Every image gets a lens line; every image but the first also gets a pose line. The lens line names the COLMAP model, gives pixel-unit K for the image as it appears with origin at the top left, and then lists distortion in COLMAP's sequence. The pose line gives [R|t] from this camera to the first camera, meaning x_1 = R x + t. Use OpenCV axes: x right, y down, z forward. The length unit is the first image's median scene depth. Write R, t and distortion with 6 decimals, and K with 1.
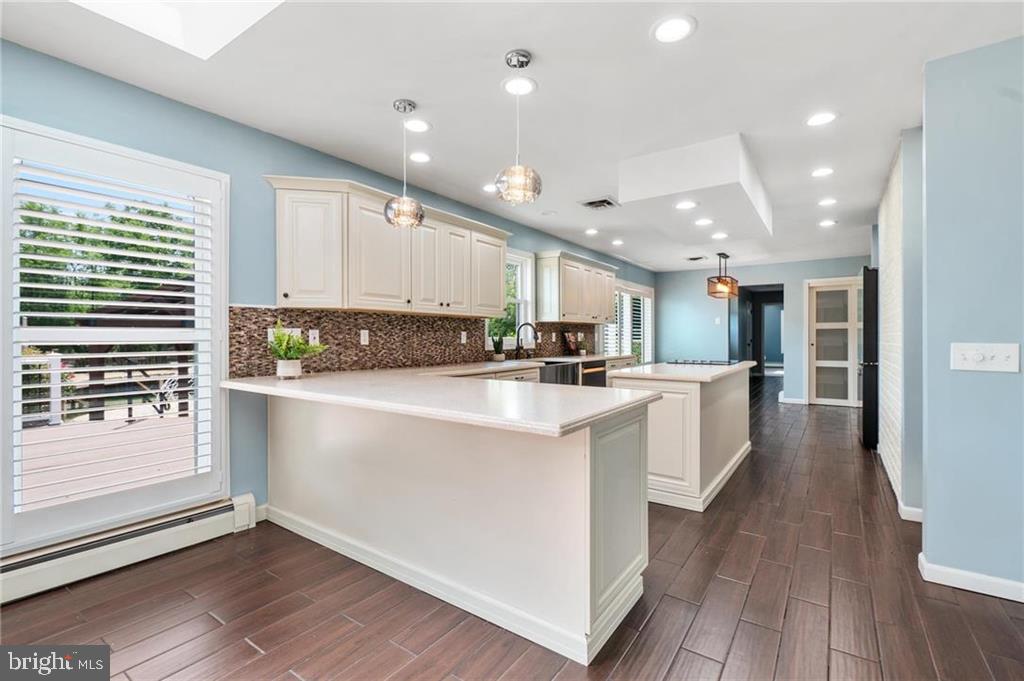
lens RADIAL K [[456.4, 0, 512.0], [0, 456.4, 340.5], [0, 0, 1]] dist [-0.000389, -0.000077]
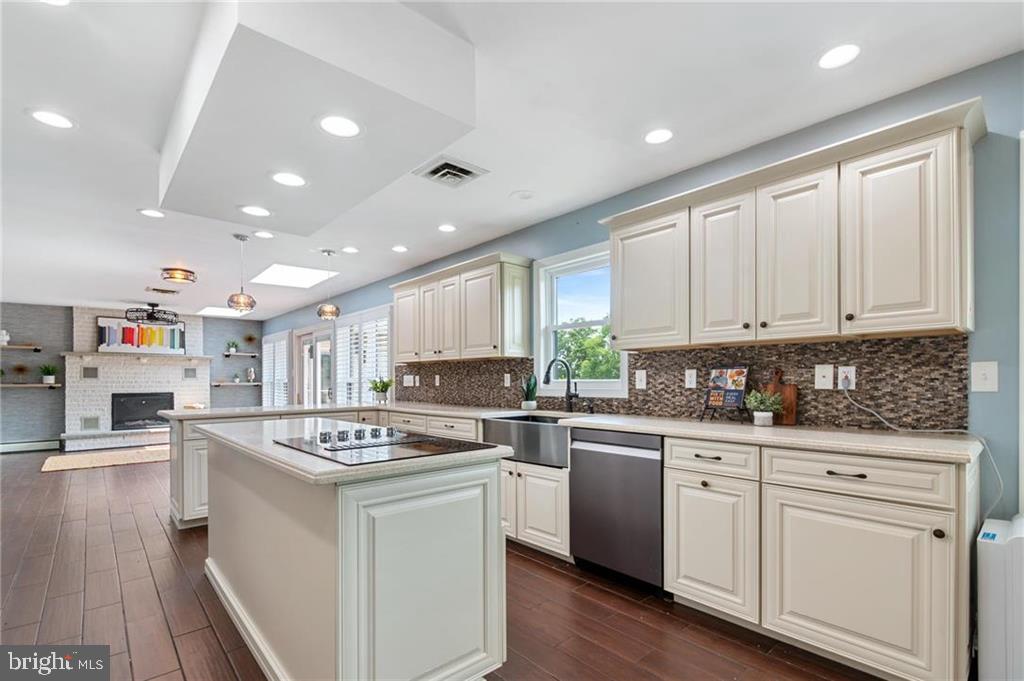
lens RADIAL K [[466.0, 0, 512.2], [0, 466.0, 382.0], [0, 0, 1]] dist [0.000898, 0.000251]
pose [[-0.222683, 0.007045, -0.974865, 0.809264], [0.000076, 0.999974, 0.007209, -0.009742], [0.974891, 0.001531, -0.222678, 1.221774]]
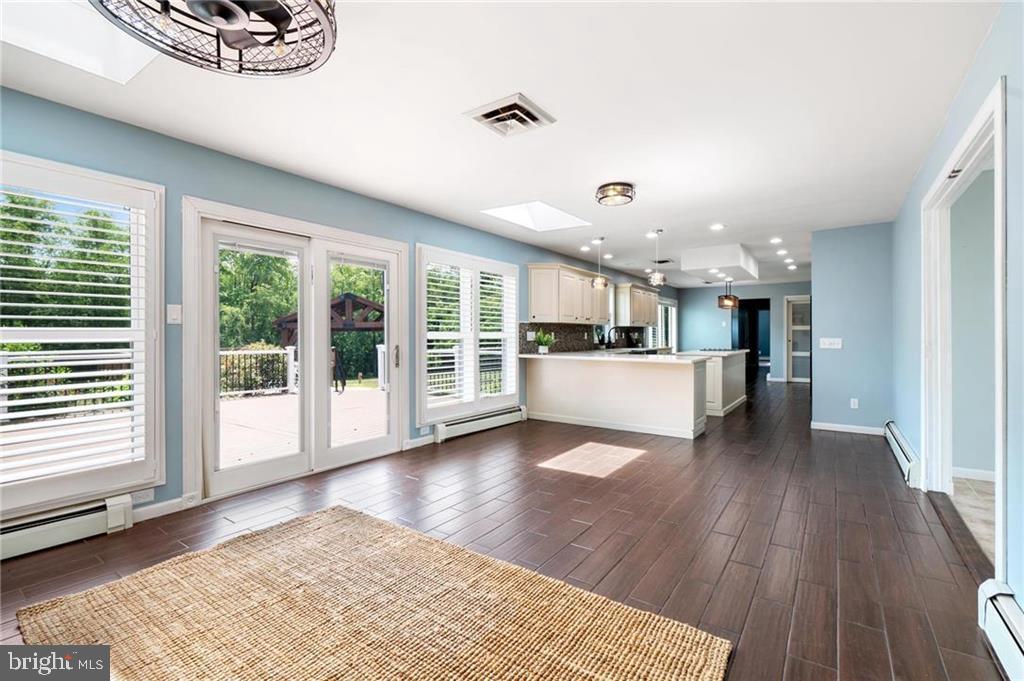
lens RADIAL K [[456.4, 0, 512.0], [0, 456.4, 340.5], [0, 0, 1]] dist [-0.000389, -0.000077]
pose [[0.999997, -0.000321, 0.002498, -0.400175], [0.000311, 0.999991, 0.004160, 0.003522], [-0.002499, -0.004160, 0.999988, -0.788557]]
